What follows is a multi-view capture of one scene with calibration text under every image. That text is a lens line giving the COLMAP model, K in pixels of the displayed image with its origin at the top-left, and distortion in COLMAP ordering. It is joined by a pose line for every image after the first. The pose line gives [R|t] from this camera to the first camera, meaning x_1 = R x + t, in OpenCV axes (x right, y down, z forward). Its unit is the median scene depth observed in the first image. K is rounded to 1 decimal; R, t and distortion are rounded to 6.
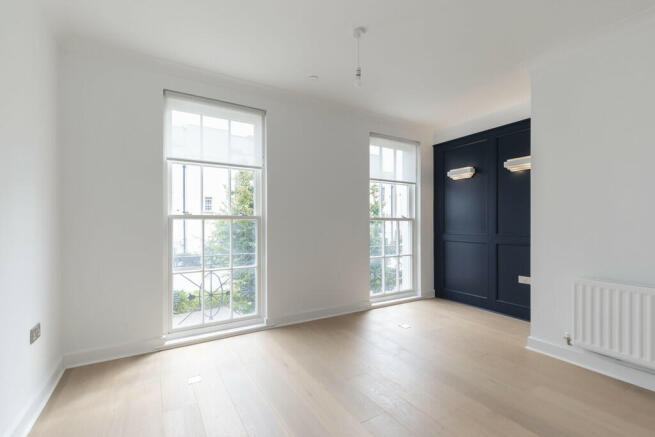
lens RADIAL K [[291.7, 0, 327.2], [0, 291.7, 221.3], [0, 0, 1]] dist [0.004071, 0.000314]
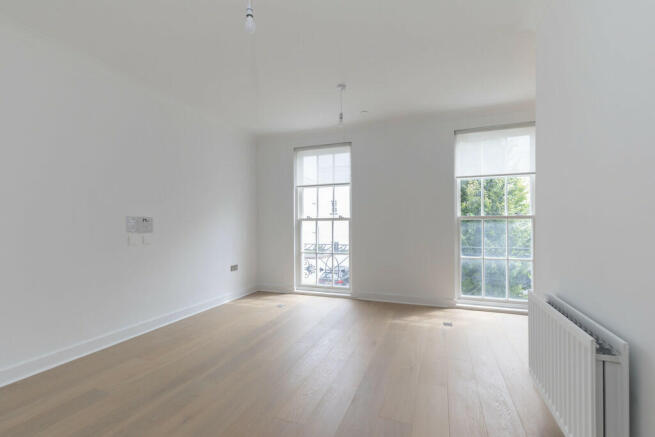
lens RADIAL K [[291.7, 0, 326.2], [0, 291.7, 219.7], [0, 0, 1]] dist [0.004071, 0.000314]
pose [[0.608218, -0.022004, -0.793465, 0.820848], [0.015479, 0.999754, -0.015860, 0.012055], [0.793619, -0.002636, 0.608409, 0.058811]]
